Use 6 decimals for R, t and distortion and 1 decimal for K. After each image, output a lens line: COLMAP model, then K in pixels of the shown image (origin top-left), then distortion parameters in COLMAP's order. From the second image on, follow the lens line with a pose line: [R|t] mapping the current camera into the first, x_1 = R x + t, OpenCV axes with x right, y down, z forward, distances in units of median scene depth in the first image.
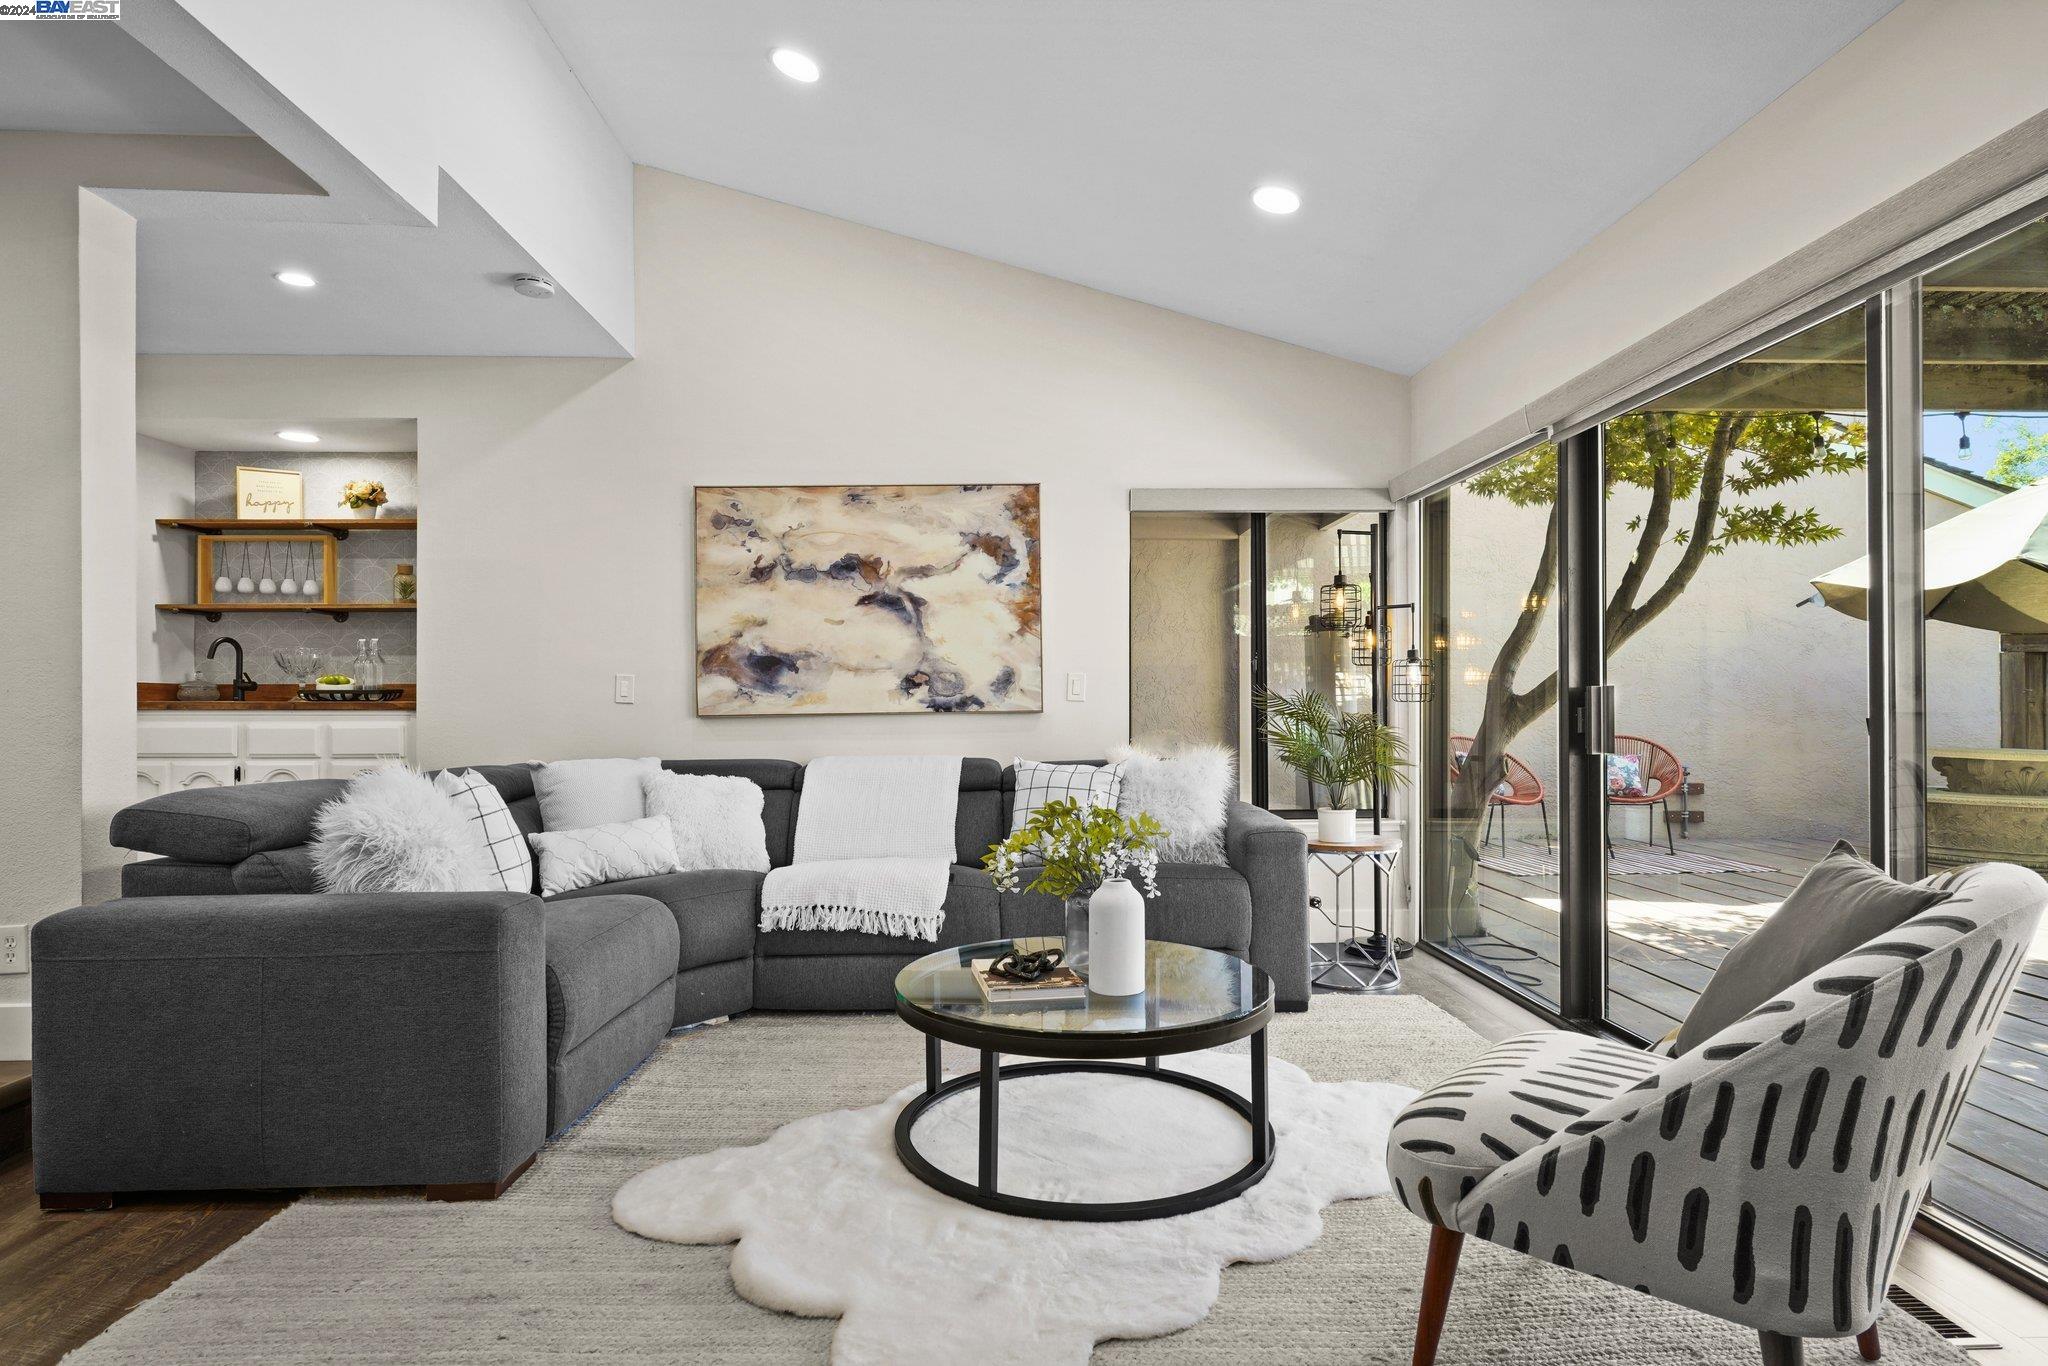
lens RADIAL K [[1078.3, 0, 1026.9], [0, 1078.3, 692.2], [0, 0, 1]] dist [-0.004566, 0.002015]
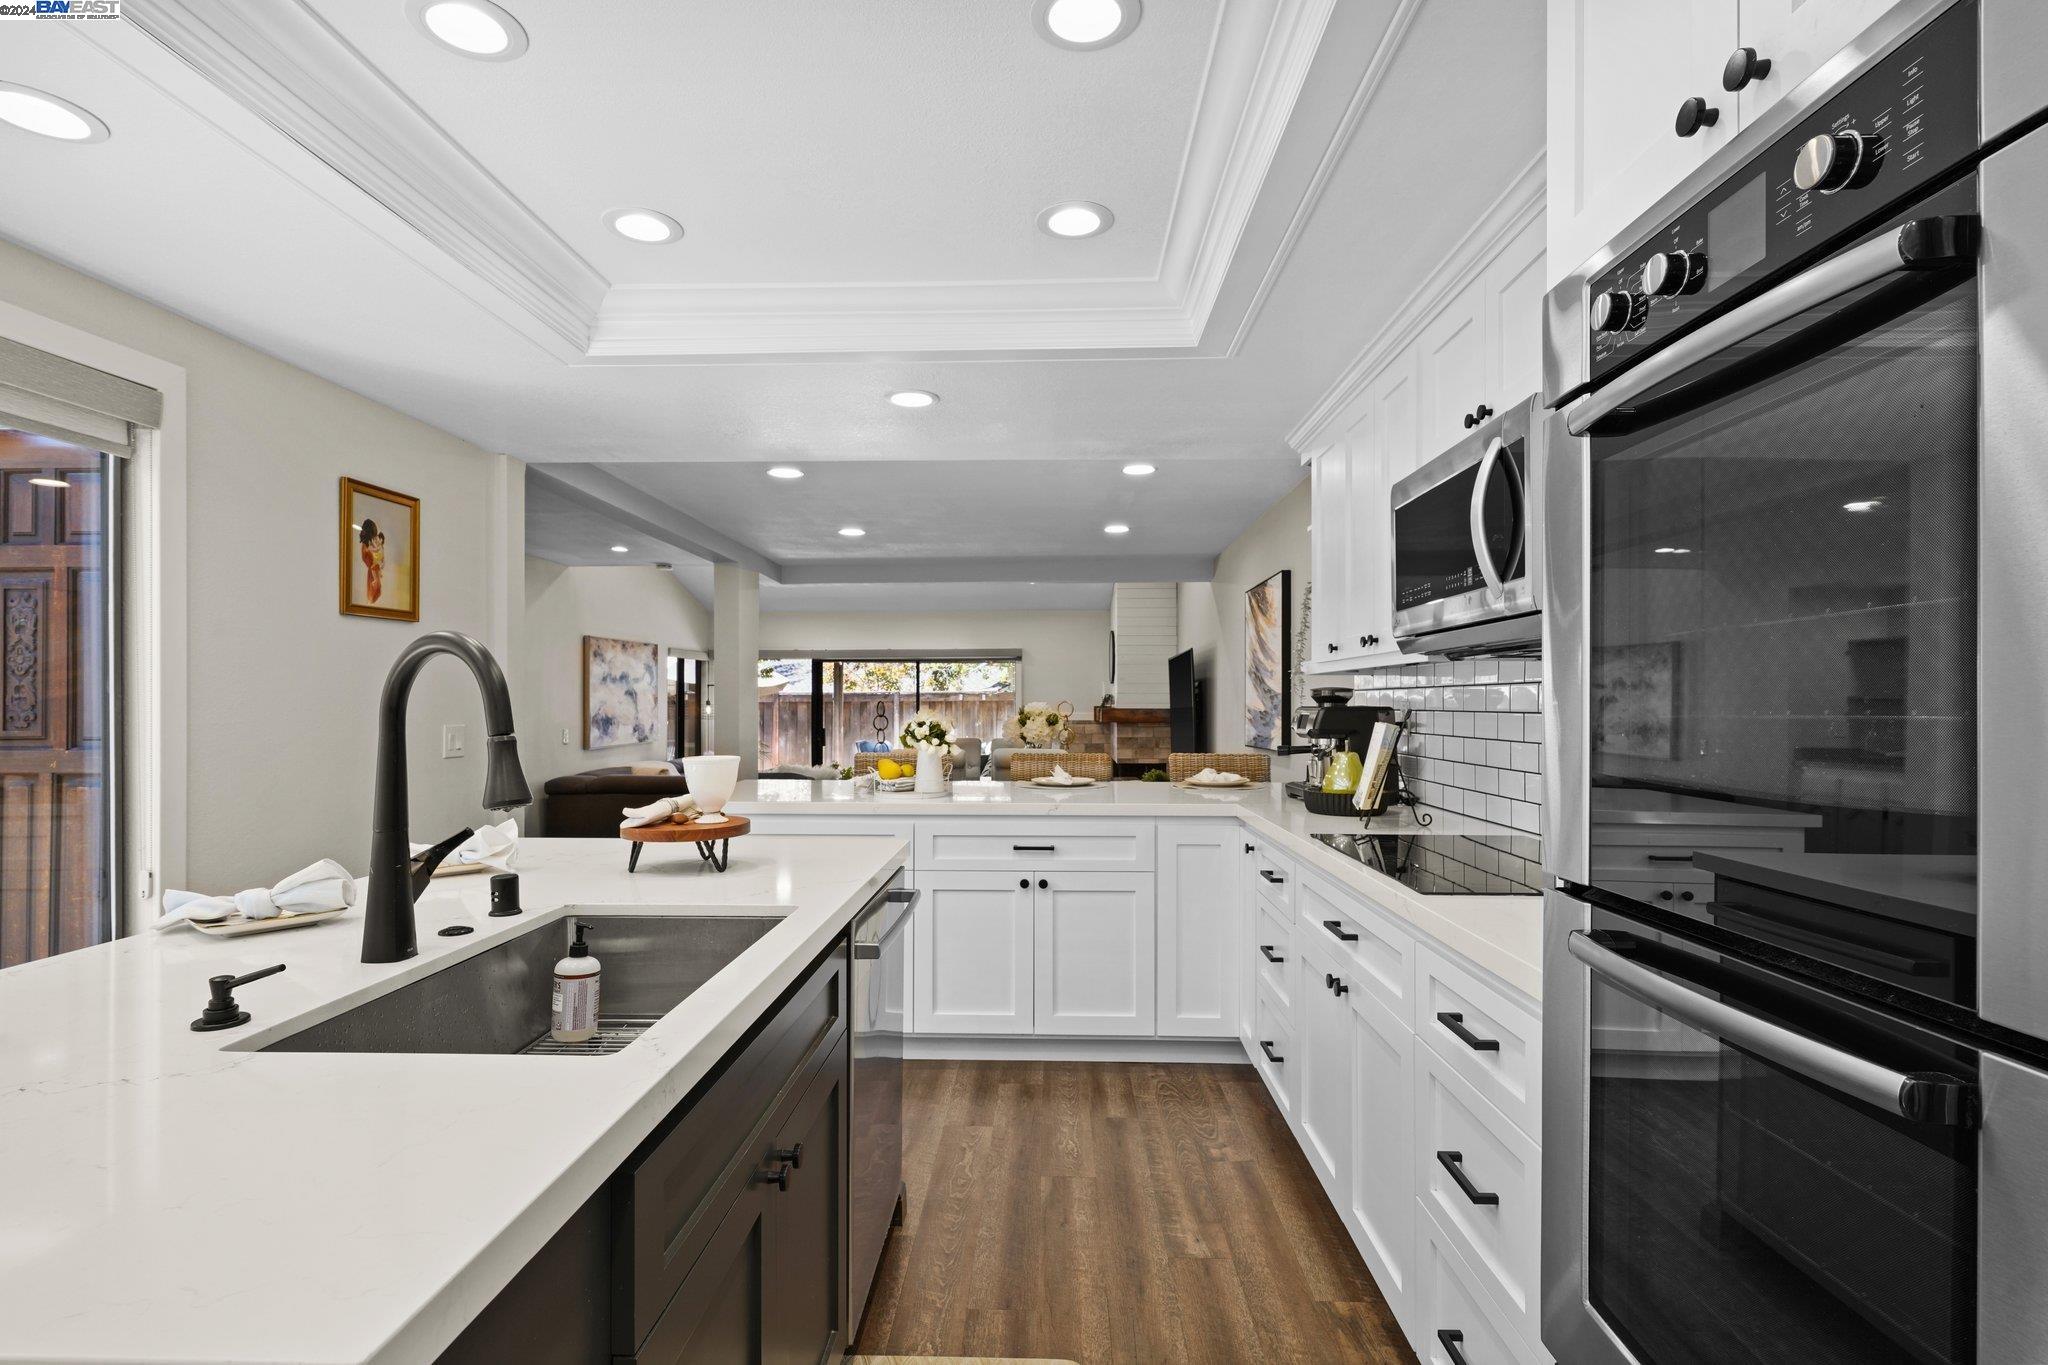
lens RADIAL K [[986.6, 0, 1025.9], [0, 986.6, 692.5], [0, 0, 1]] dist [0.005688, -0.000221]
pose [[0.062590, 0.014150, 0.997939, -2.115899], [-0.010158, 0.999857, -0.013540, -0.066708], [-0.997988, -0.009289, 0.062725, 0.057432]]
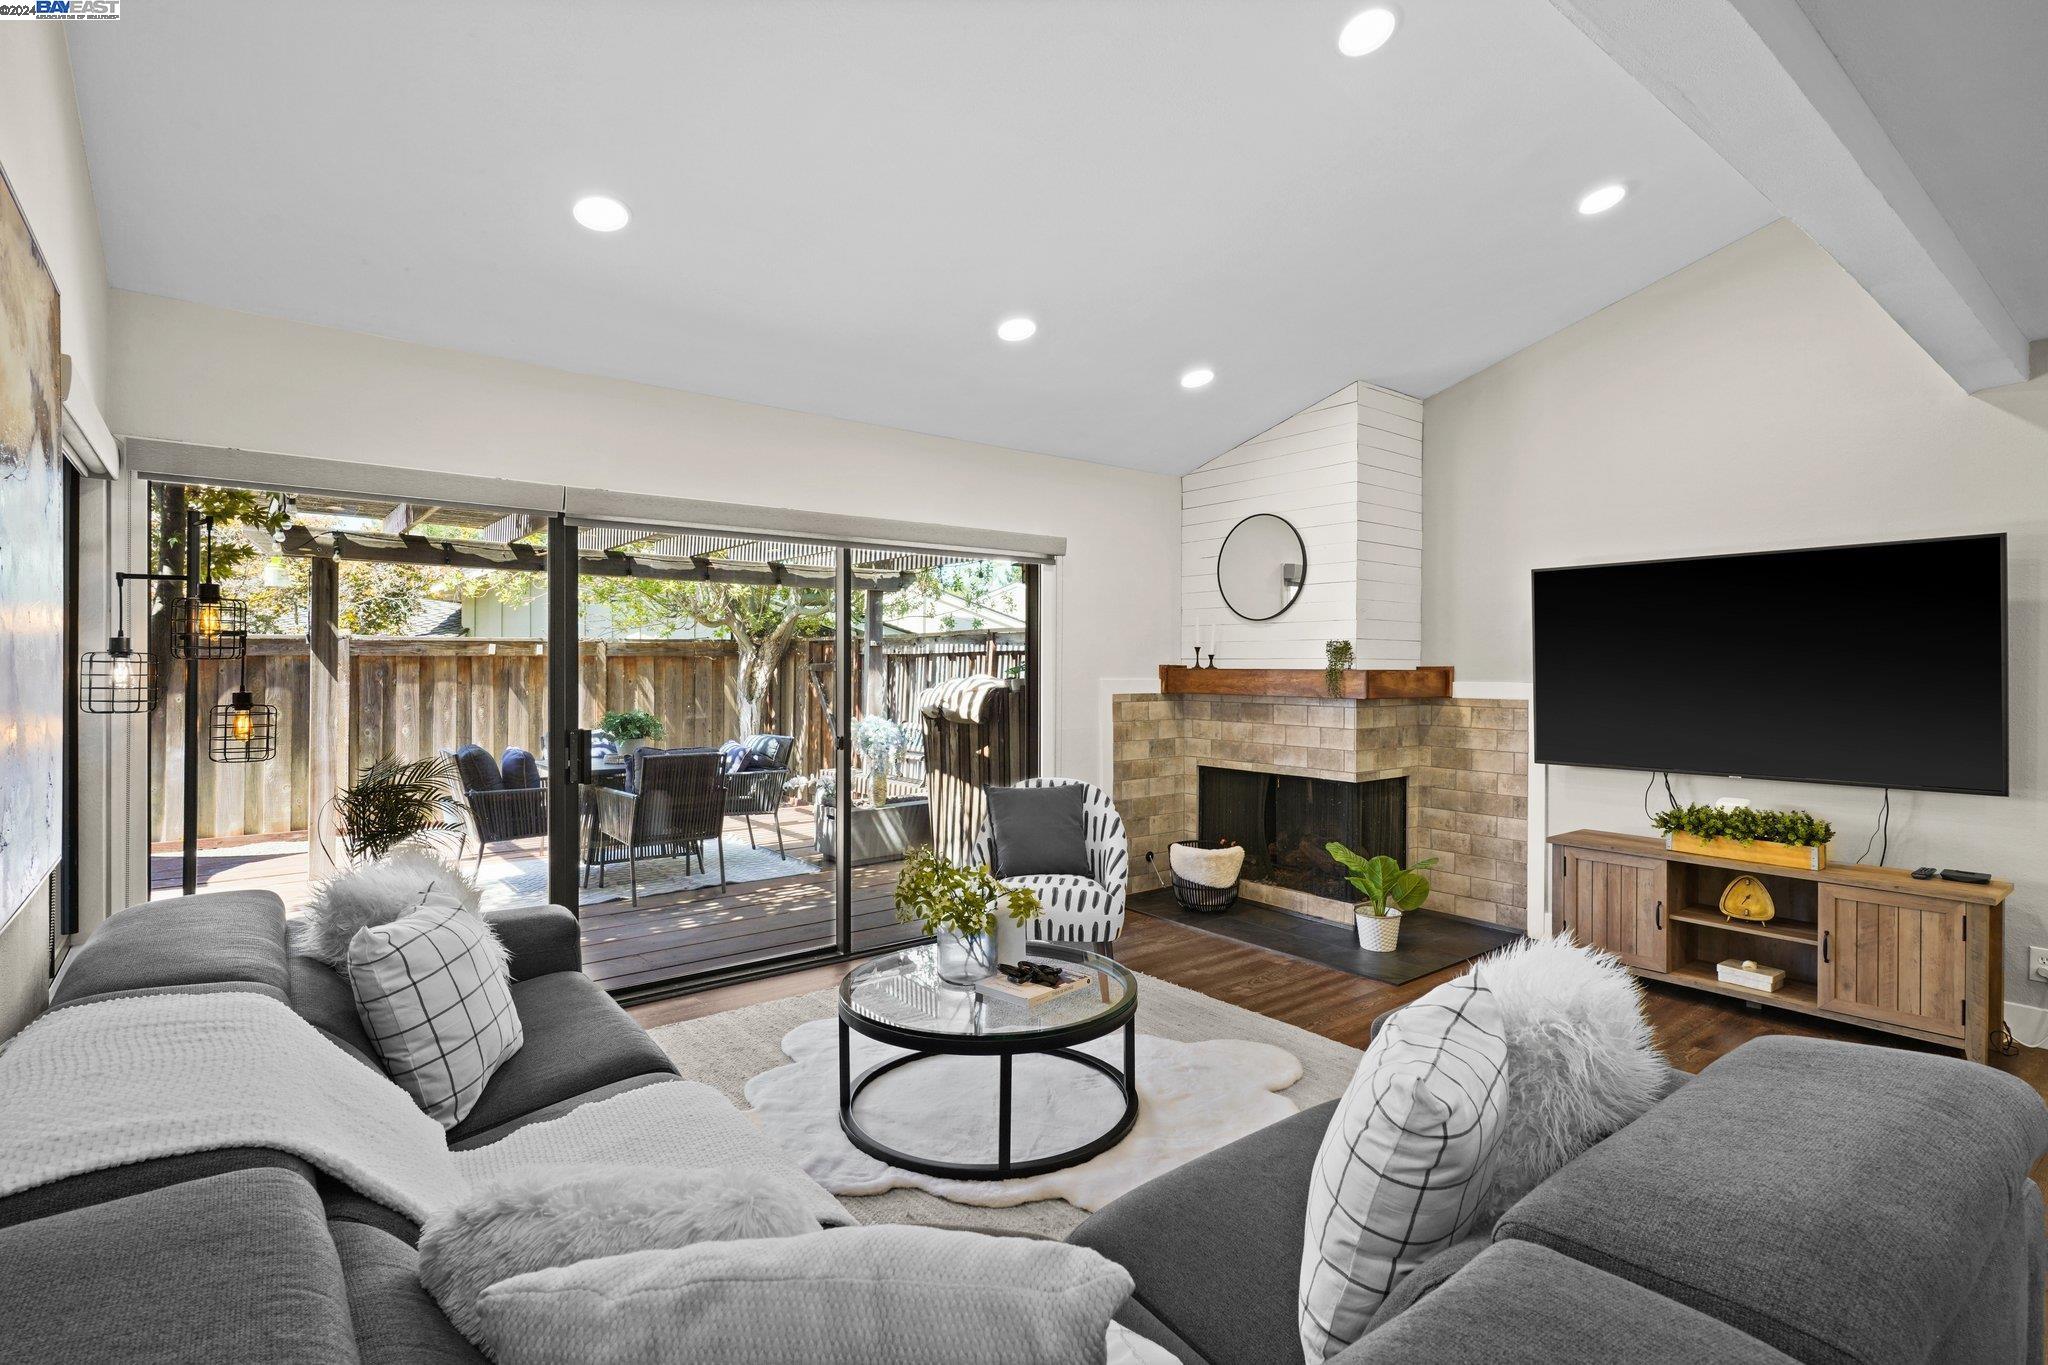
lens RADIAL K [[986.6, 0, 1024.5], [0, 986.6, 670.9], [0, 0, 1]] dist [0.005688, -0.000221]
pose [[-0.597417, -0.003387, 0.801924, -0.510715], [-0.008541, 0.999961, -0.002140, -0.055608], [-0.801886, -0.008128, -0.597422, 0.940116]]
